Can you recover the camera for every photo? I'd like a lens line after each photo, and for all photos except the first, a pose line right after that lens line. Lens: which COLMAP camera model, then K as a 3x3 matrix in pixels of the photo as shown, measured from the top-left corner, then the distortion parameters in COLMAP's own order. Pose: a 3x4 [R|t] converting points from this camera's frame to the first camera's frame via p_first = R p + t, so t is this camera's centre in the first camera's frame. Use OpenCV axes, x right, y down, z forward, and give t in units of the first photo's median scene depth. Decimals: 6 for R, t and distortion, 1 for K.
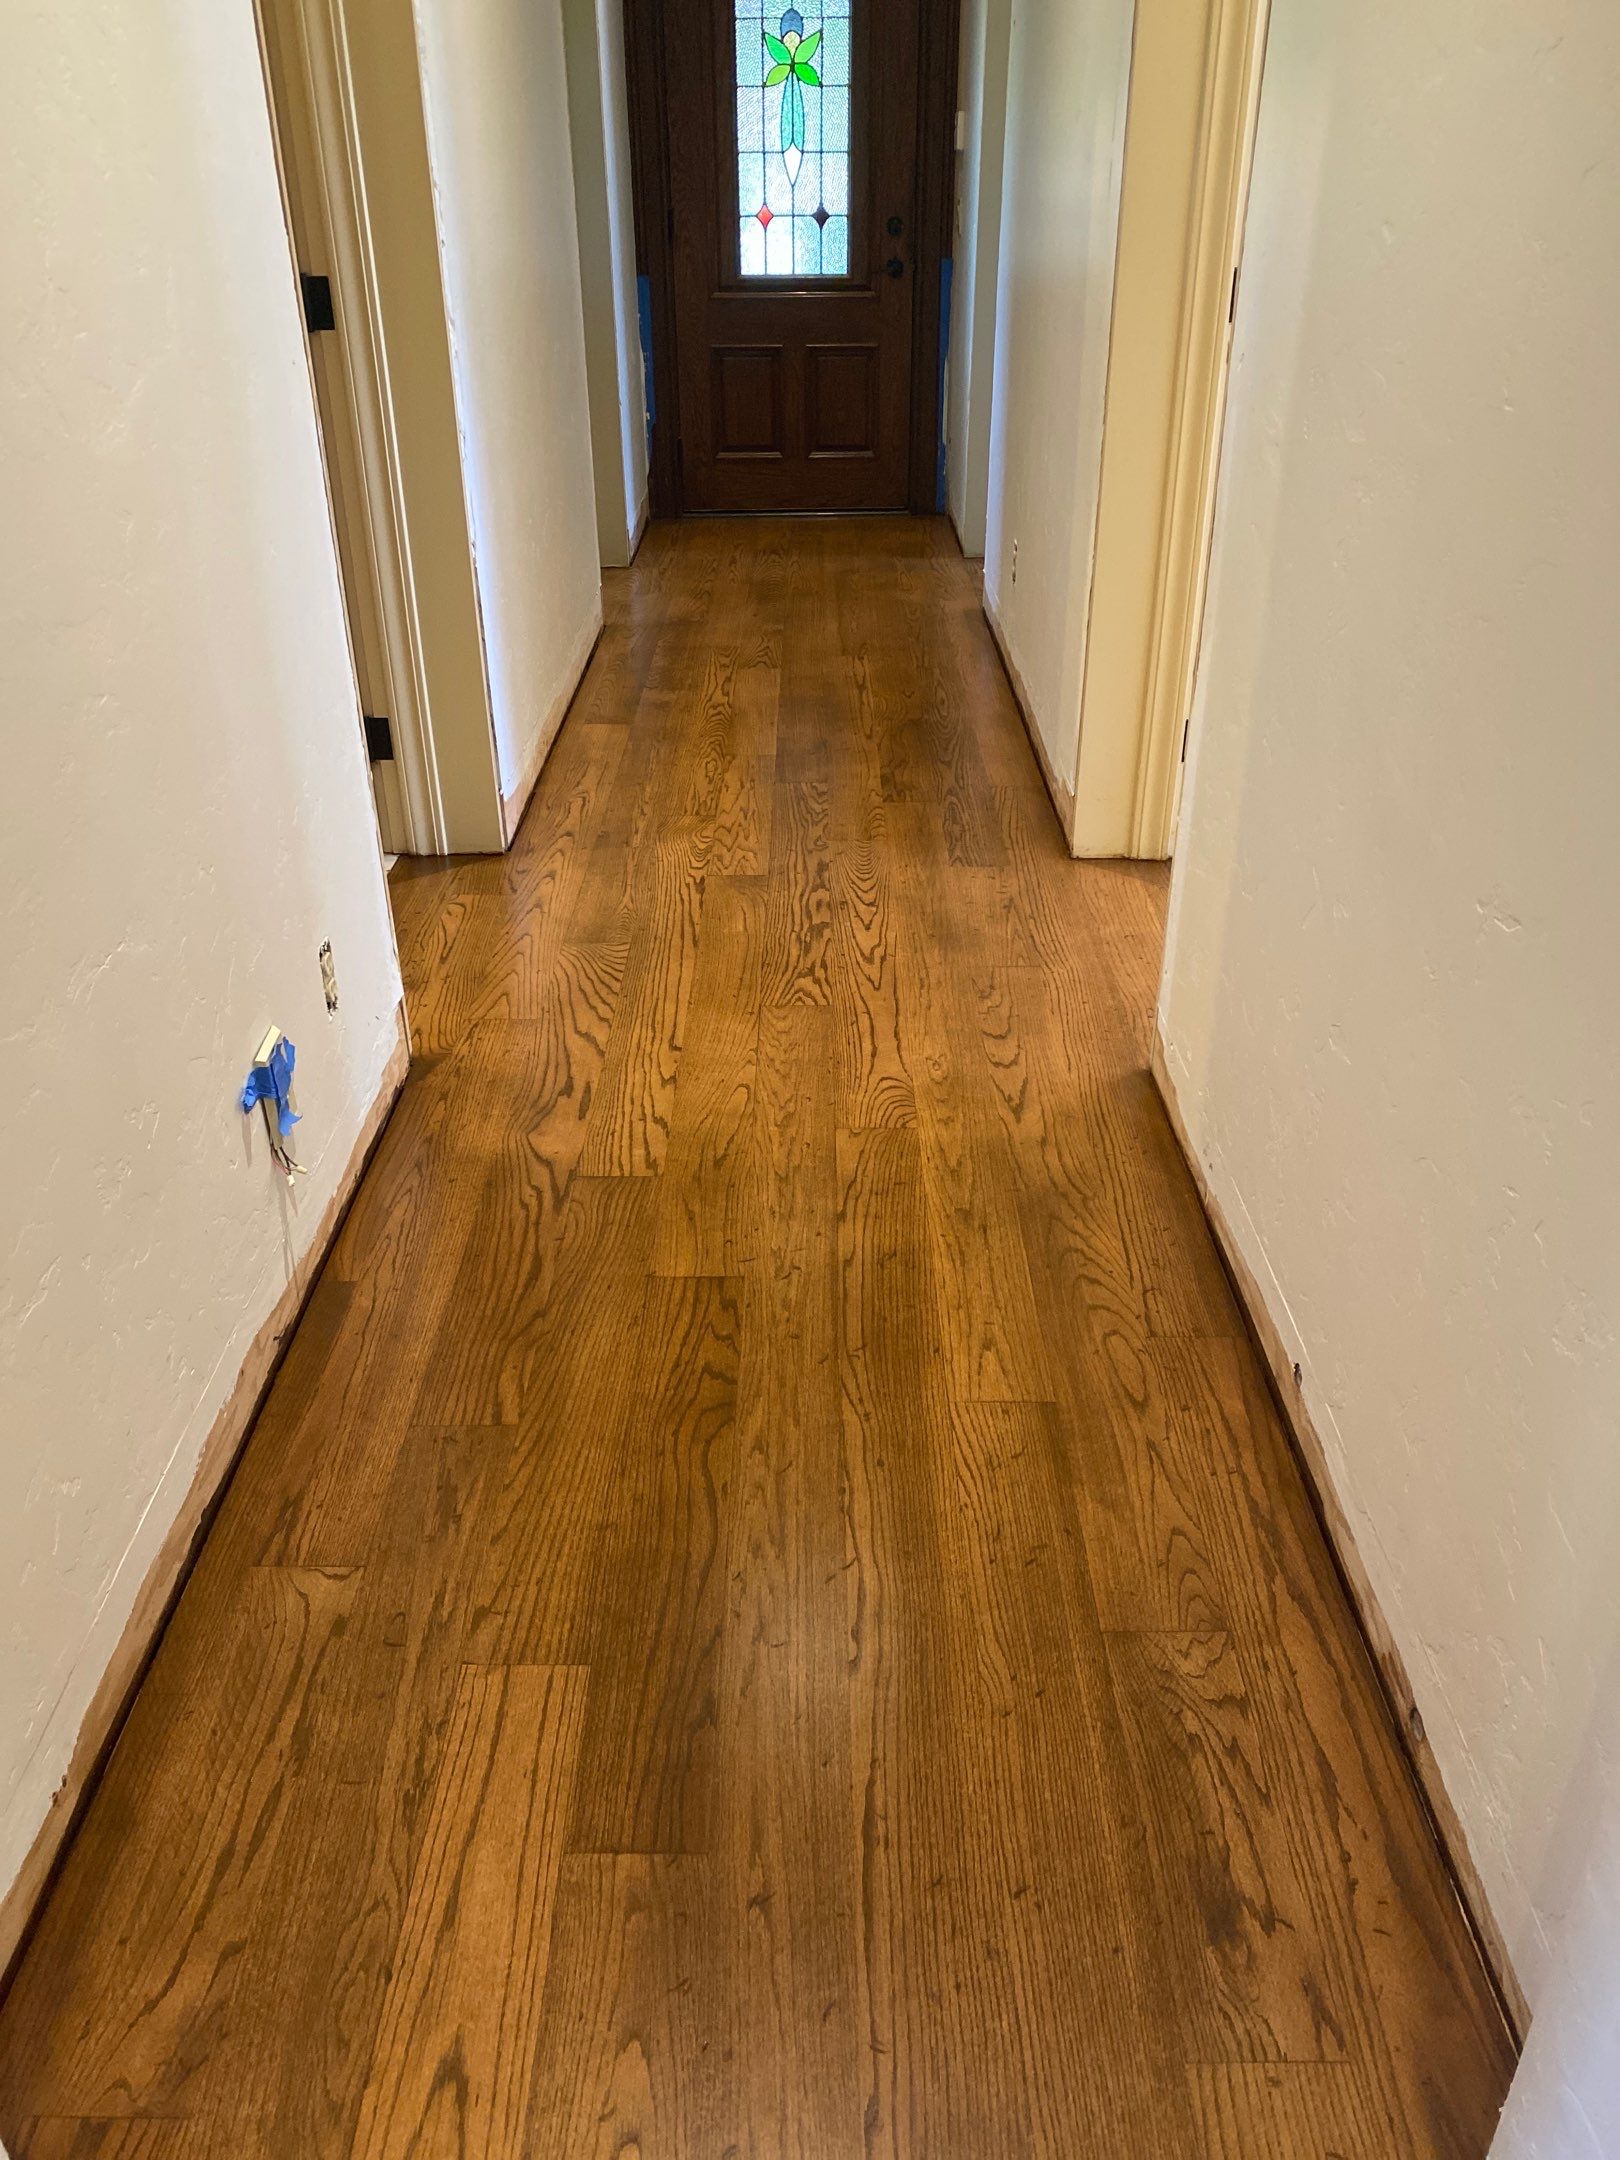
lens RADIAL K [[1666.9, 0, 811.1], [0, 1666.9, 1073.0], [0, 0, 1]] dist [0.035614, -0.040065]
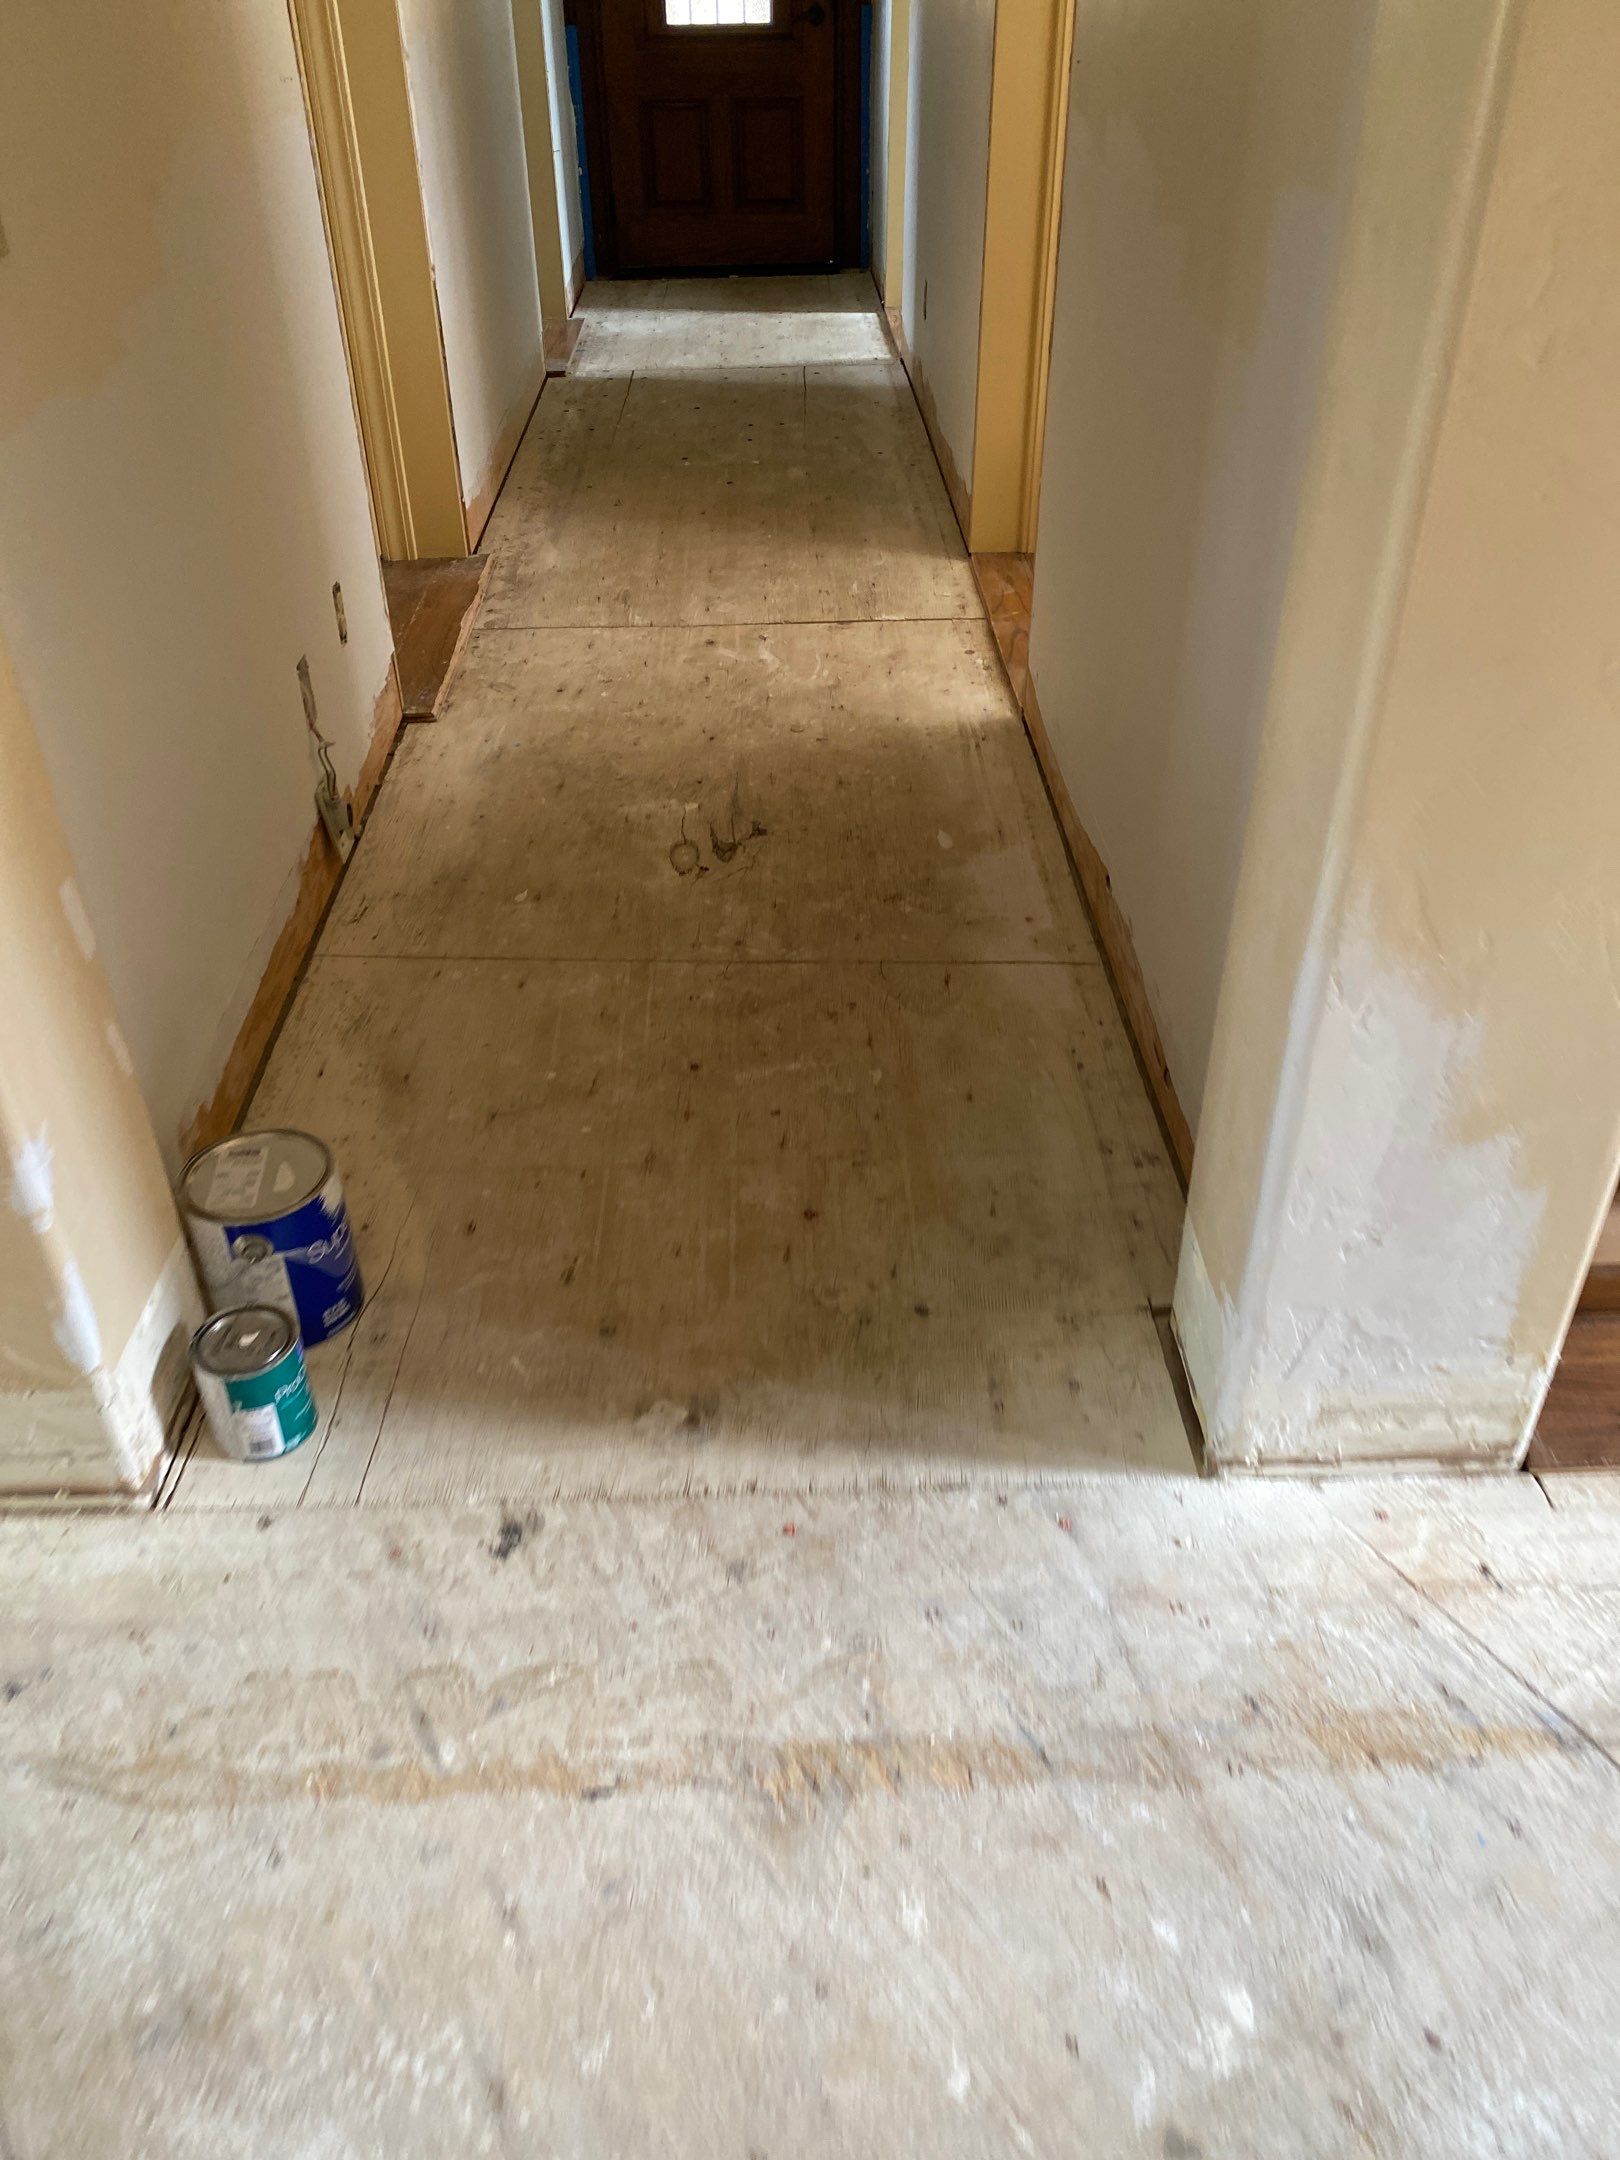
lens RADIAL K [[1666.9, 0, 802.2], [0, 1666.9, 1088.2], [0, 0, 1]] dist [0.035614, -0.040065]
pose [[0.999559, -0.019173, 0.022675, 0.014200], [0.016499, 0.993486, 0.112754, 0.155121], [-0.024689, -0.112330, 0.993364, -0.261385]]
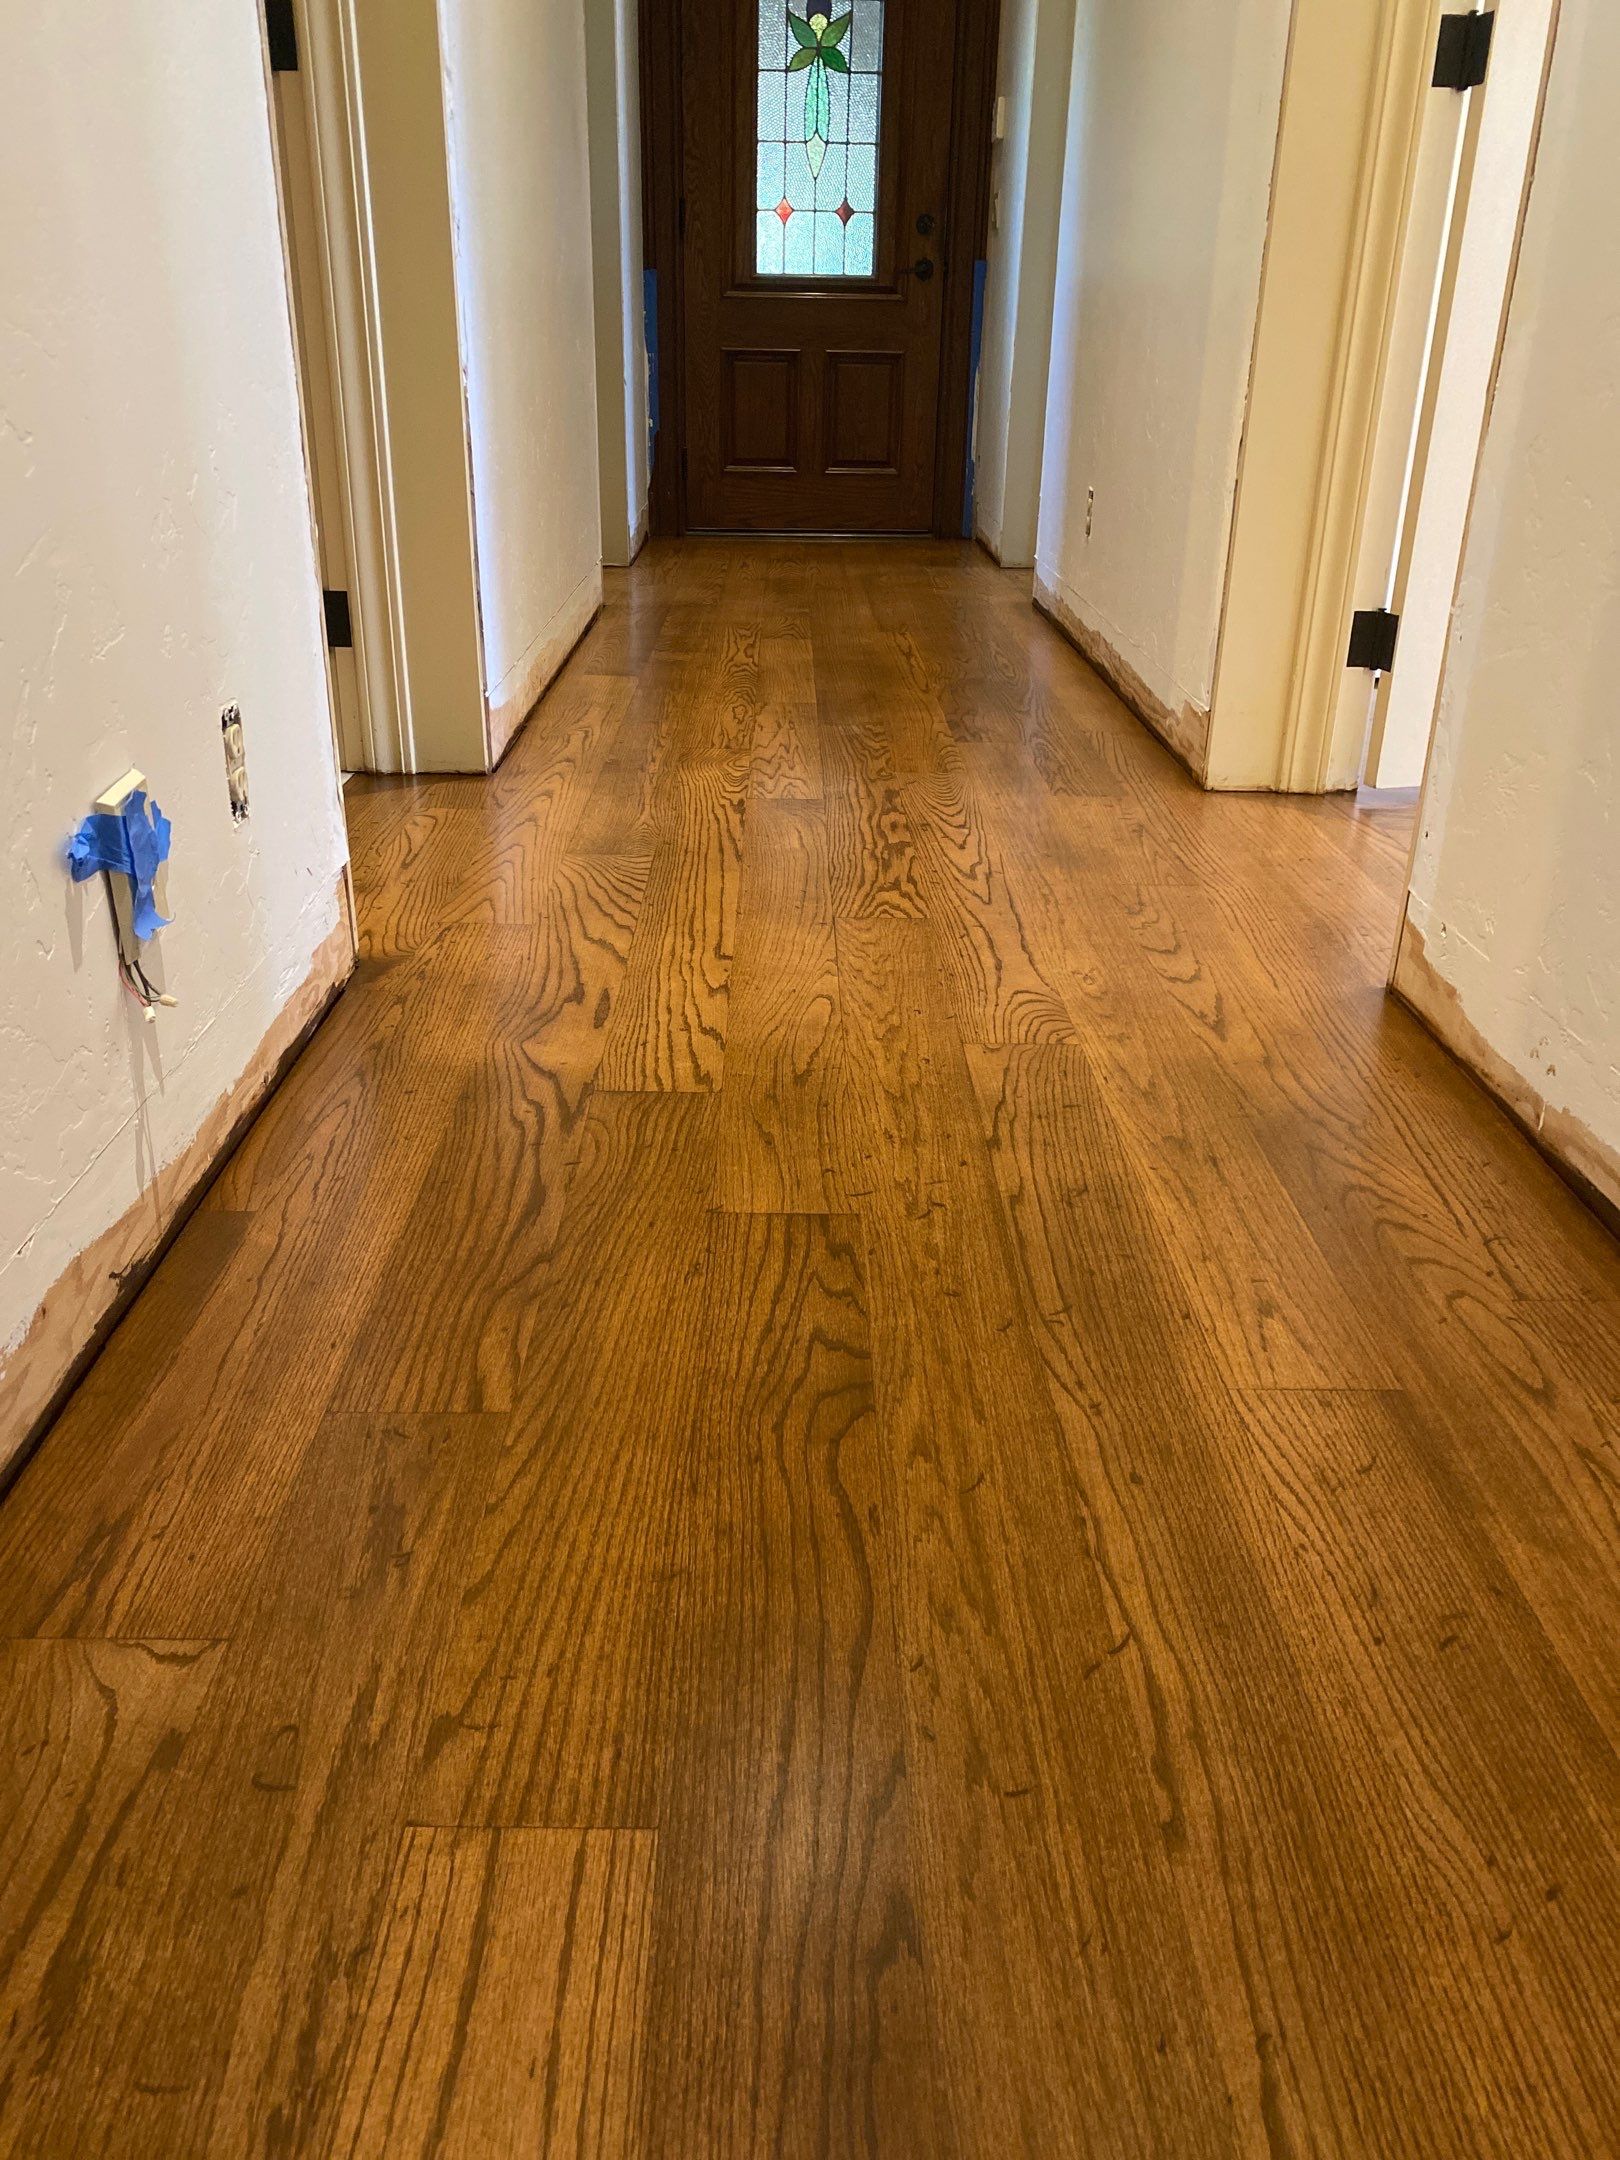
lens RADIAL K [[1666.9, 0, 817.0], [0, 1666.9, 1070.5], [0, 0, 1]] dist [0.035614, -0.040065]
pose [[0.999398, 0.018596, 0.029273, -0.074505], [-0.015761, 0.995422, -0.094268, 0.124093], [-0.030892, 0.093750, 0.995116, 0.340537]]
